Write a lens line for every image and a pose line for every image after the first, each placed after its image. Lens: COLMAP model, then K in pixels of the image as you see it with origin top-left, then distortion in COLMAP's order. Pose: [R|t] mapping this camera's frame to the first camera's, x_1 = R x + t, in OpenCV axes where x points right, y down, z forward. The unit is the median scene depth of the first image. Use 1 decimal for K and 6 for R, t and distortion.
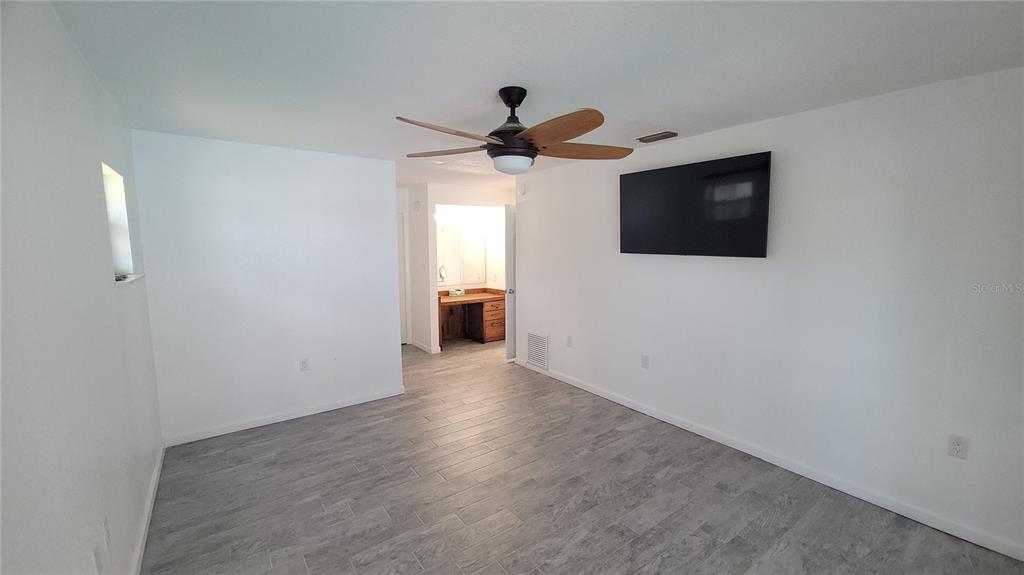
lens RADIAL K [[414.4, 0, 511.4], [0, 414.4, 288.6], [0, 0, 1]] dist [0.000815, -0.000361]
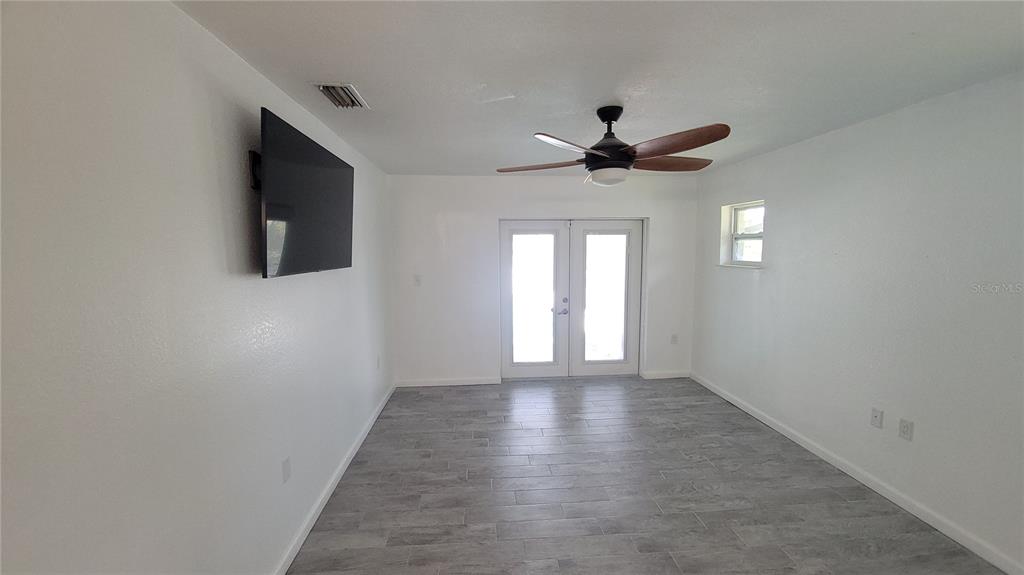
lens RADIAL K [[414.4, 0, 510.5], [0, 414.4, 284.6], [0, 0, 1]] dist [0.000815, -0.000361]
pose [[-0.850965, -0.036339, 0.523964, -0.321798], [0.071751, 0.980208, 0.184513, -0.218218], [-0.520298, 0.194609, -0.831515, 1.879342]]
